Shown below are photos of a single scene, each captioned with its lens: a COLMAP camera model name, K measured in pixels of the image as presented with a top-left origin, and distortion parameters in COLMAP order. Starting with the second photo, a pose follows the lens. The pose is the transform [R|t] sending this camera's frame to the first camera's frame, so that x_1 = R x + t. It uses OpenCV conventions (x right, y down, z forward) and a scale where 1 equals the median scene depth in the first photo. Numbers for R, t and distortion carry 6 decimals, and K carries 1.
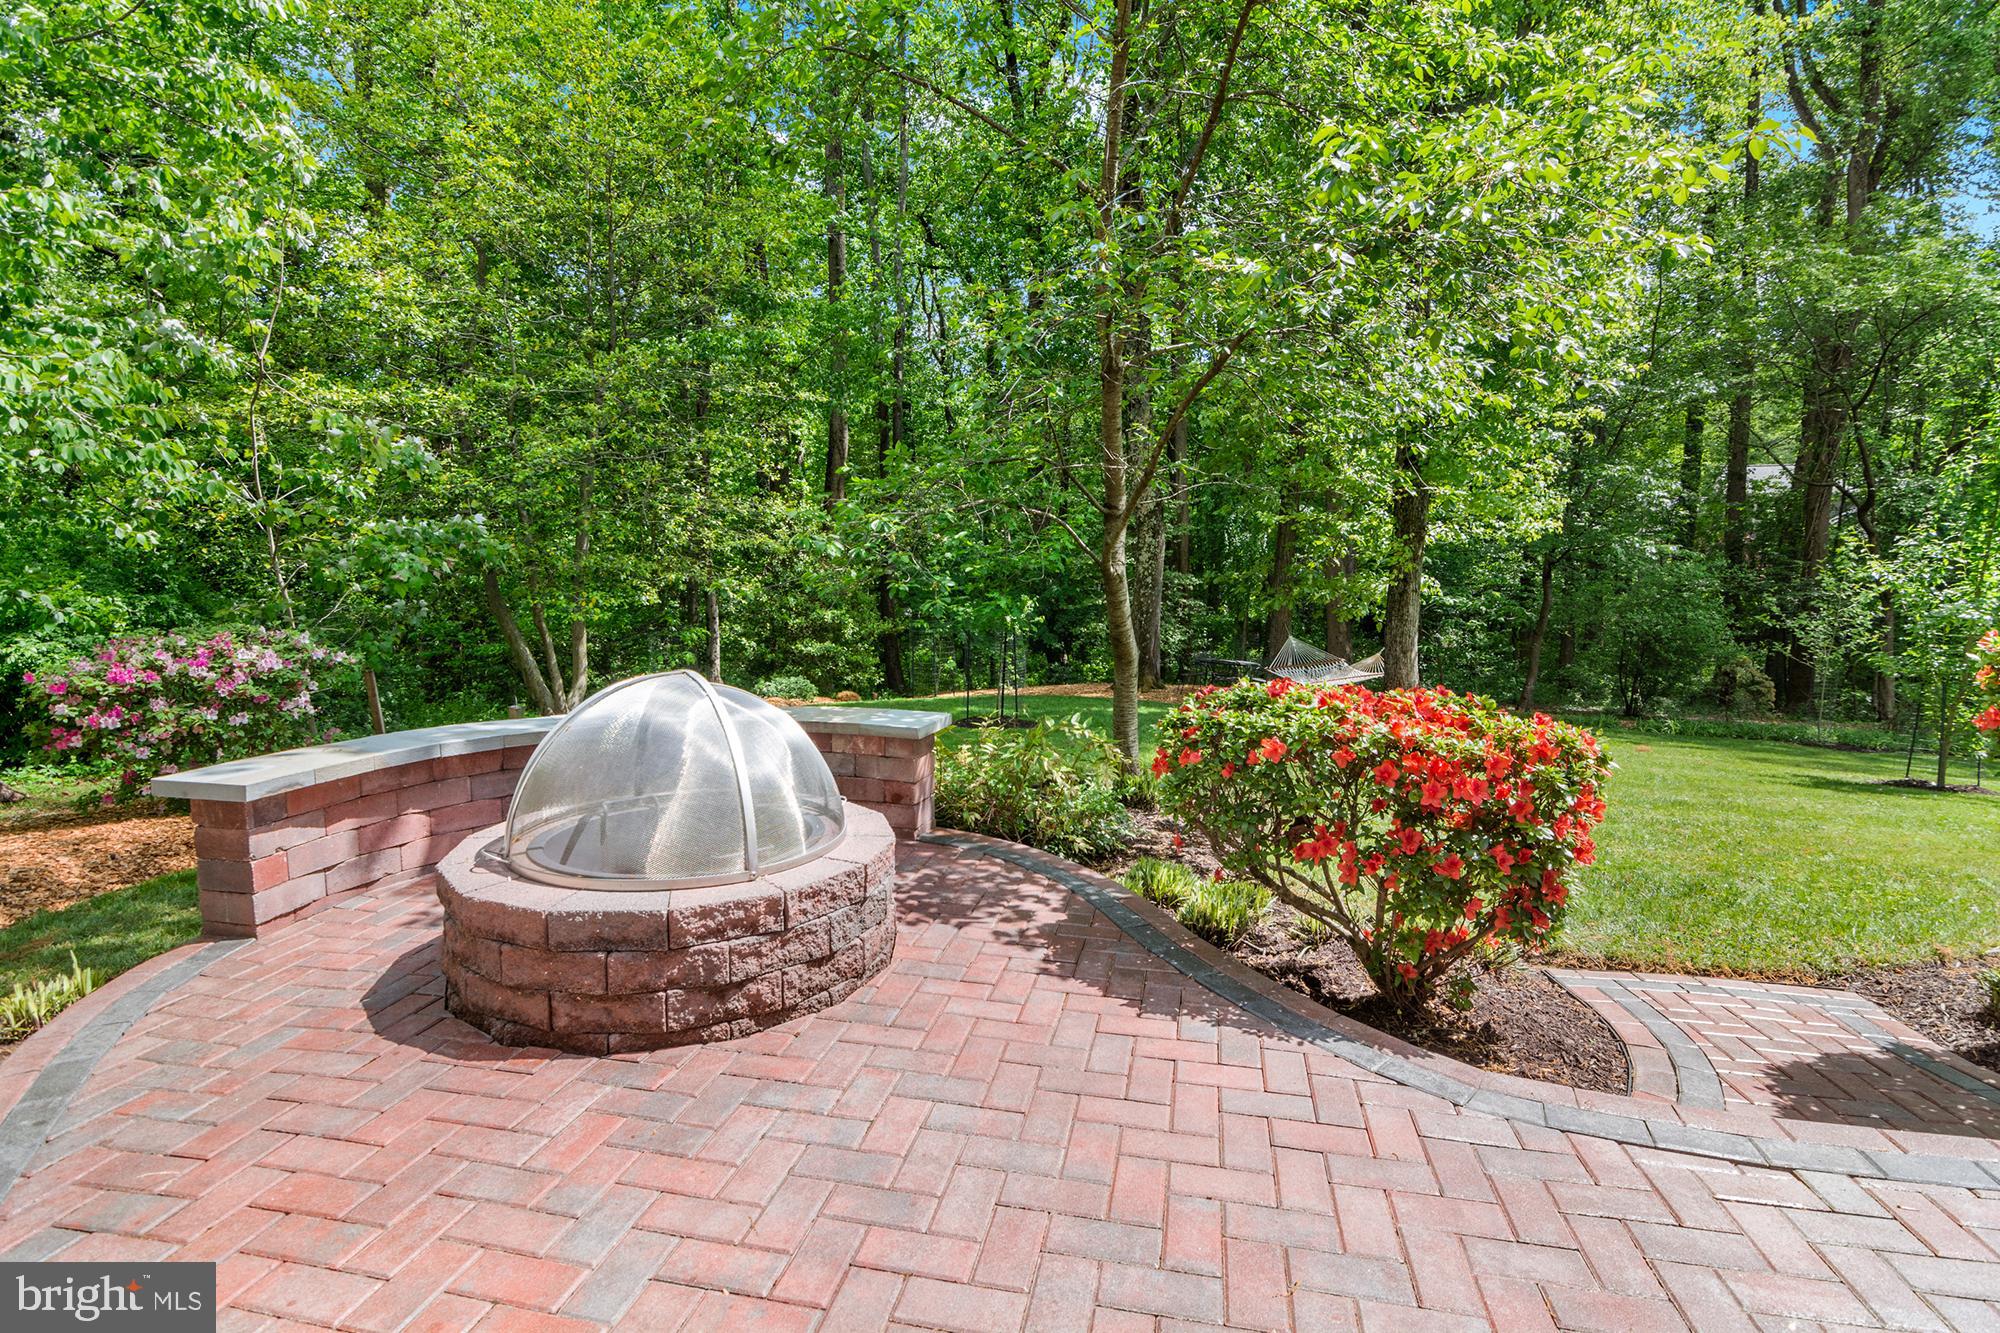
lens RADIAL K [[989.9, 0, 1002.5], [0, 989.9, 674.8], [0, 0, 1]] dist [0.001276, -0.004337]
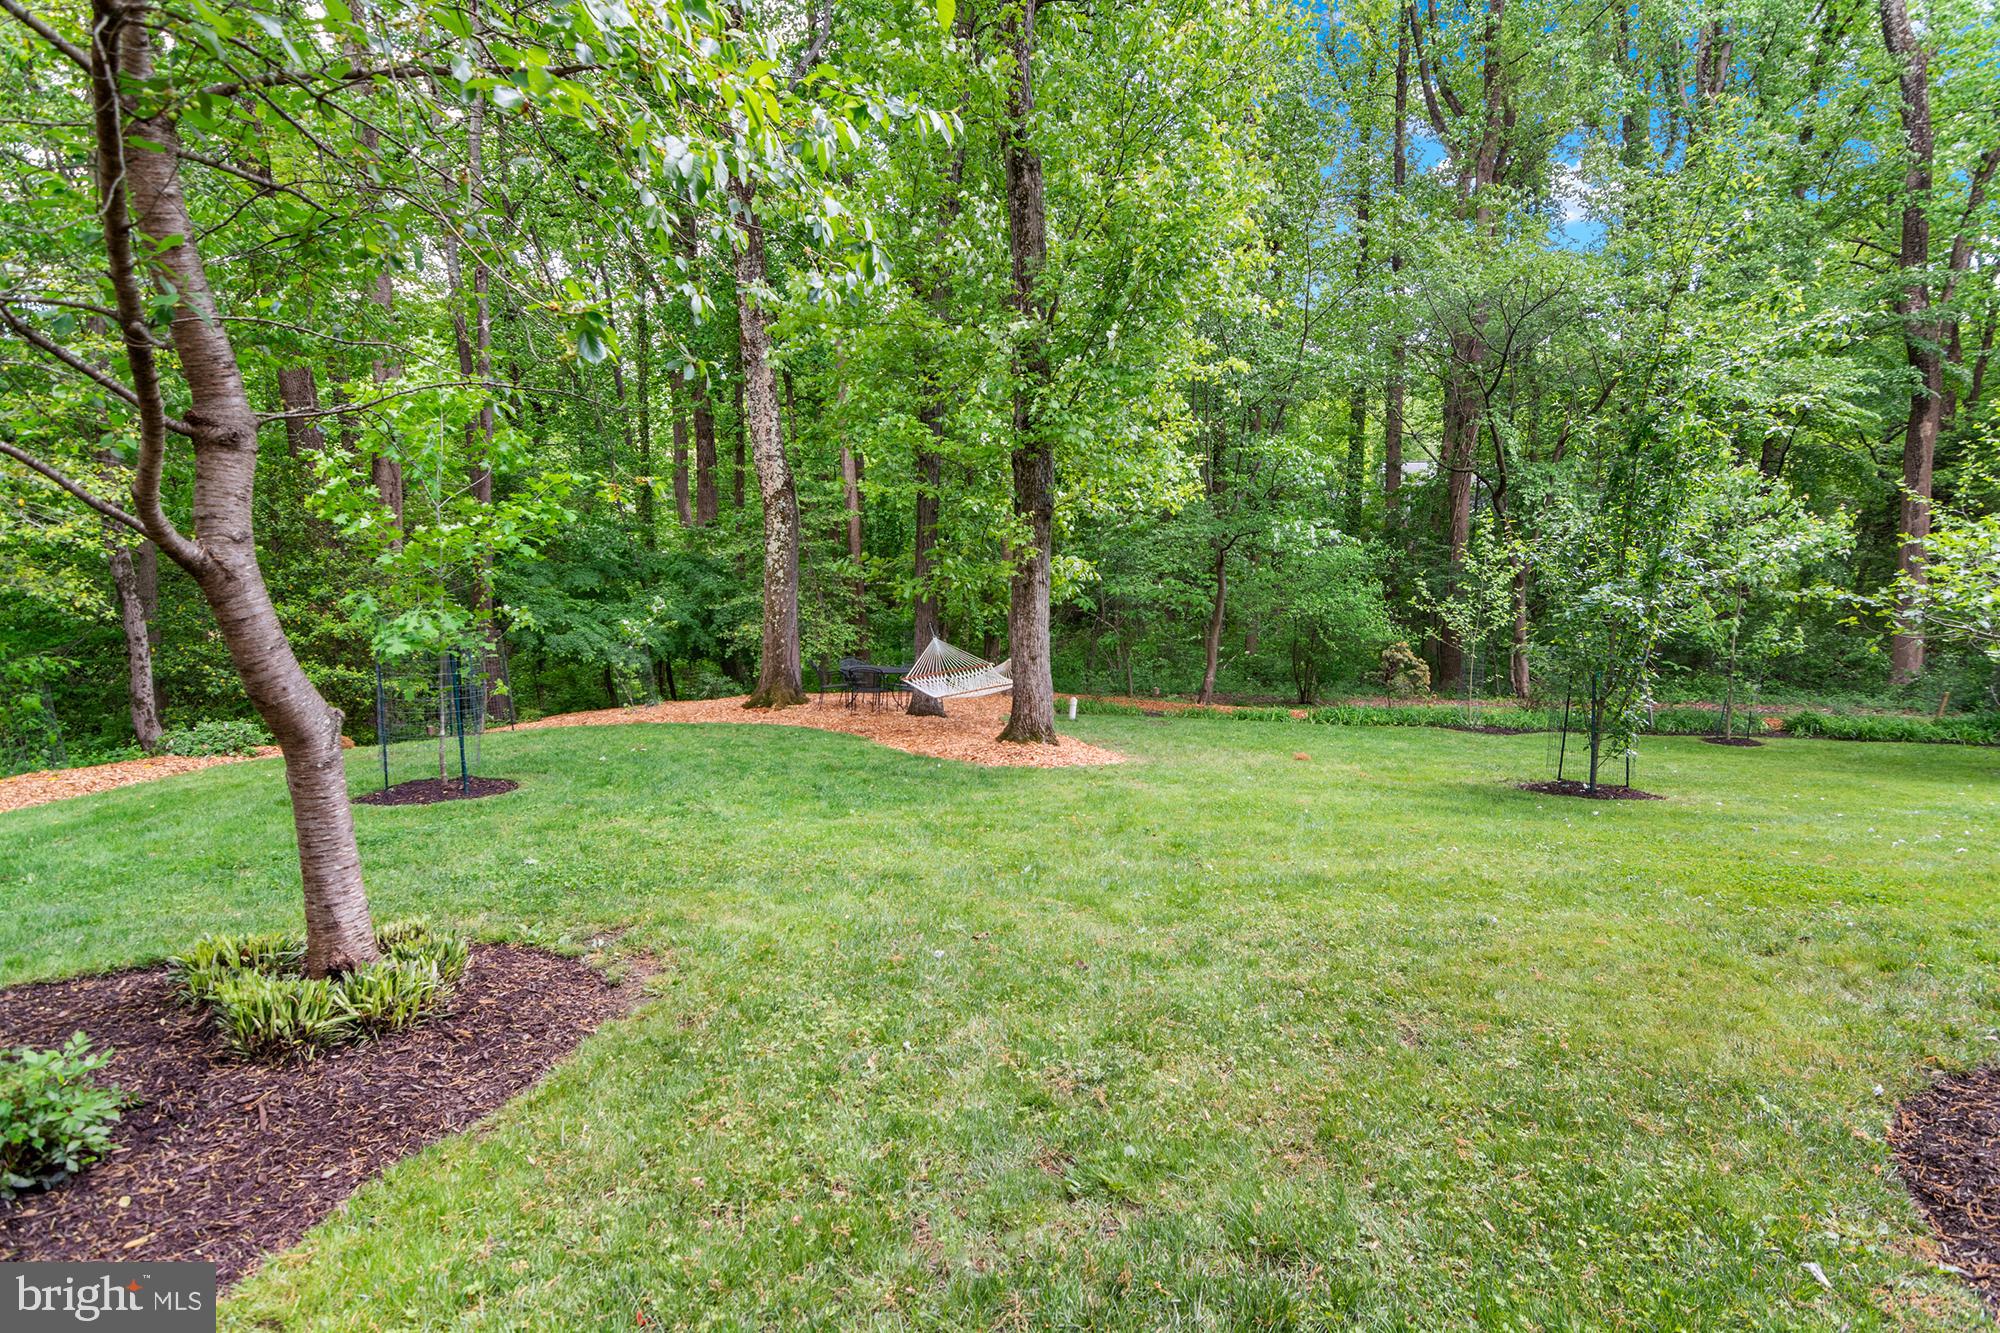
lens RADIAL K [[989.9, 0, 1012.9], [0, 989.9, 675.7], [0, 0, 1]] dist [0.001276, -0.004337]
pose [[0.964634, -0.043549, 0.259969, 0.167841], [0.041922, 0.999051, 0.011802, -0.017457], [-0.260236, -0.000486, 0.965545, 0.208906]]
